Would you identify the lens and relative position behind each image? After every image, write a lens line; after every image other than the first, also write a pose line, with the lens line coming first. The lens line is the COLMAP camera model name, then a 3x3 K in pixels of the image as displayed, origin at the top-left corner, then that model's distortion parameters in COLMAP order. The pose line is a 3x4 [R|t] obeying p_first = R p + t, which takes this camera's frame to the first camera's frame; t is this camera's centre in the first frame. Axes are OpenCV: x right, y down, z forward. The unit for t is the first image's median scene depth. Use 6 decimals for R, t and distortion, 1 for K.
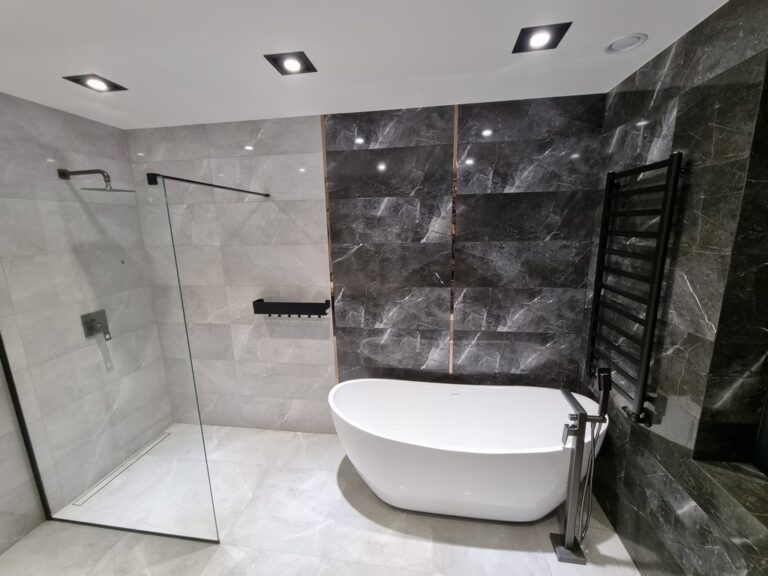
lens RADIAL K [[313.4, 0, 385.7], [0, 313.4, 288.2], [0, 0, 1]] dist [0.003509, -0.003053]
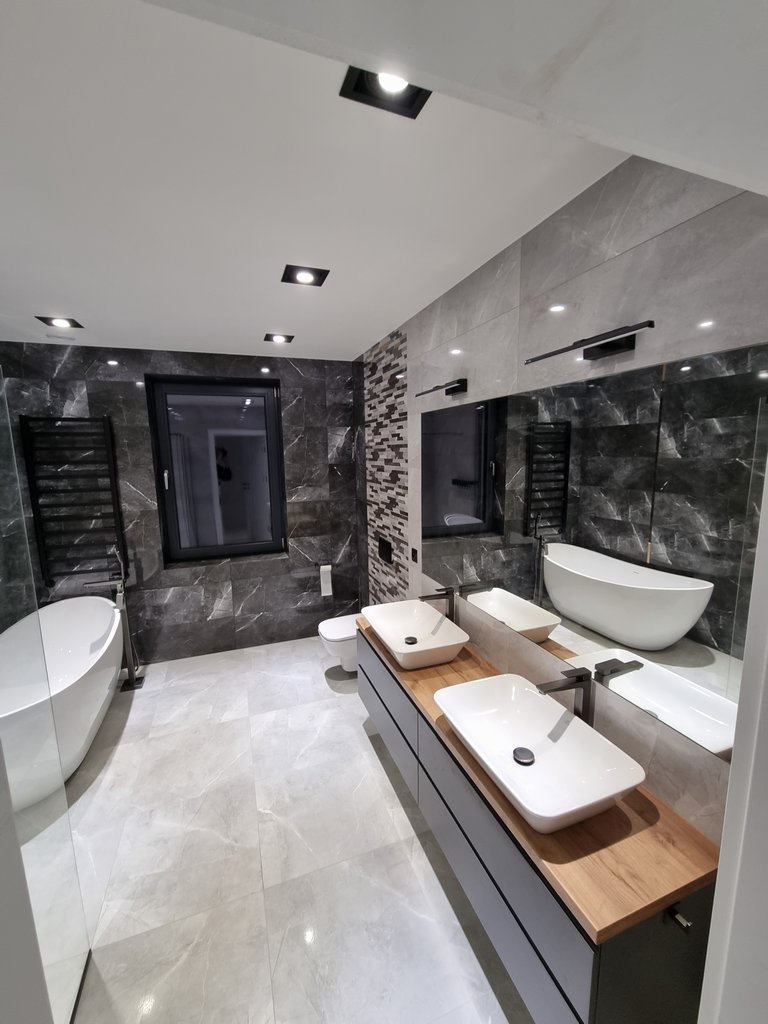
lens RADIAL K [[417.8, 0, 382.6], [0, 417.8, 514.5], [0, 0, 1]] dist [0.003509, -0.003053]
pose [[-0.478317, -0.106017, 0.871764, -1.217888], [0.197488, 0.954274, 0.224408, -0.073740], [-0.855694, 0.279501, -0.435509, 0.526762]]
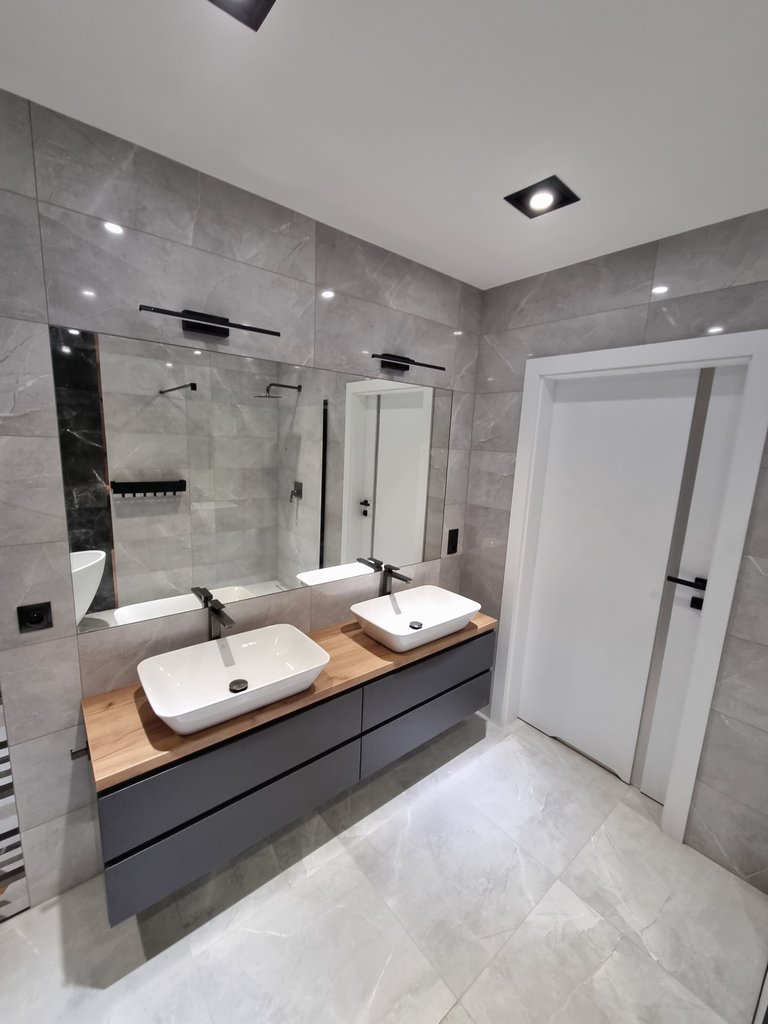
lens RADIAL K [[417.8, 0, 384.8], [0, 417.8, 514.9], [0, 0, 1]] dist [0.003509, -0.003053]
pose [[-0.669687, 0.121759, -0.732594, -0.060513], [-0.175771, 0.932453, 0.315653, -0.079024], [0.721543, 0.340157, -0.603050, 0.622075]]
